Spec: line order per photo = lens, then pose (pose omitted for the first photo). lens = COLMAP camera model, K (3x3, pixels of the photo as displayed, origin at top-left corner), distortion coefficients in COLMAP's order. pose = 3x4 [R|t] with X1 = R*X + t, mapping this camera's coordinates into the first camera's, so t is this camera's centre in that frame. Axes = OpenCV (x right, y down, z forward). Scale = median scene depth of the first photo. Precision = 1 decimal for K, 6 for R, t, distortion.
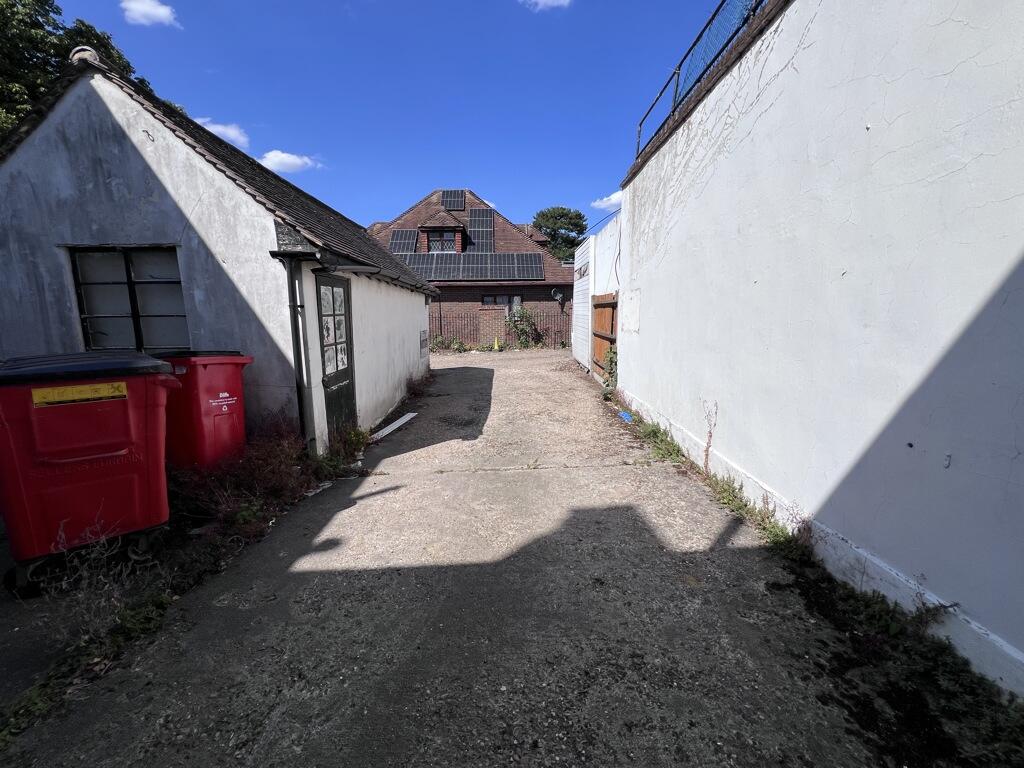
lens RADIAL K [[411.5, 0, 515.9], [0, 411.5, 382.3], [0, 0, 1]] dist [-0.003387, 0.001060]
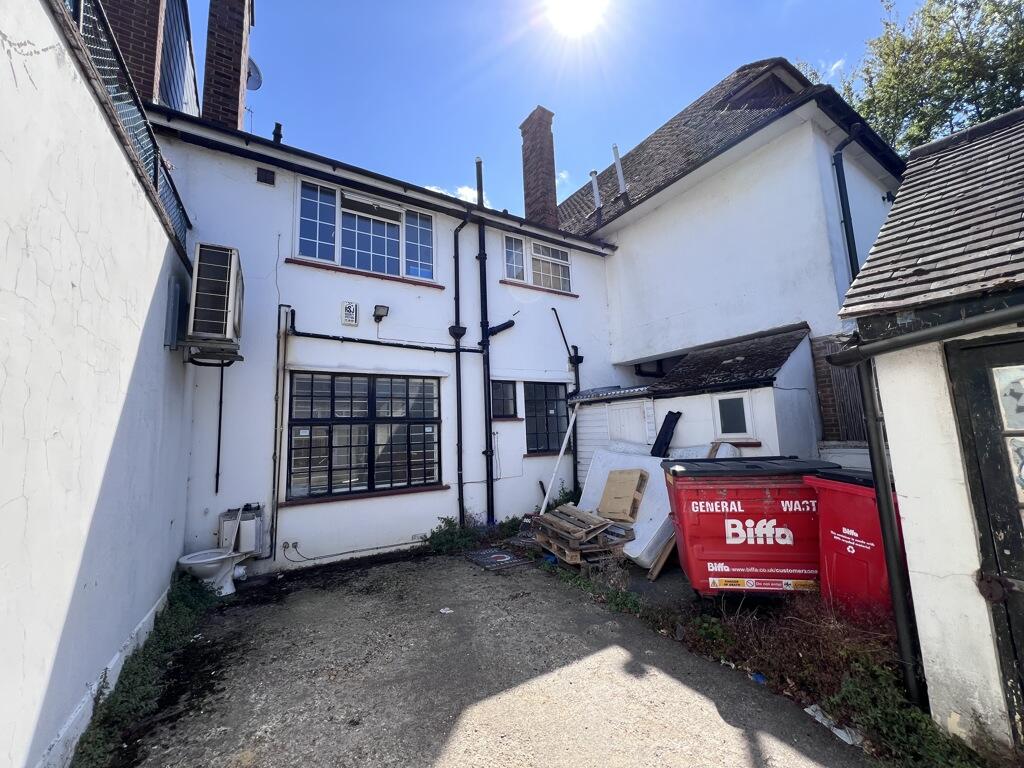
lens RADIAL K [[411.5, 0, 511.5], [0, 411.5, 380.1], [0, 0, 1]] dist [-0.003387, 0.001060]
pose [[-0.873600, -0.012506, -0.486485, 0.345881], [-0.026792, 0.999390, 0.022421, -0.368765], [0.485907, 0.032621, -0.873401, 1.924279]]
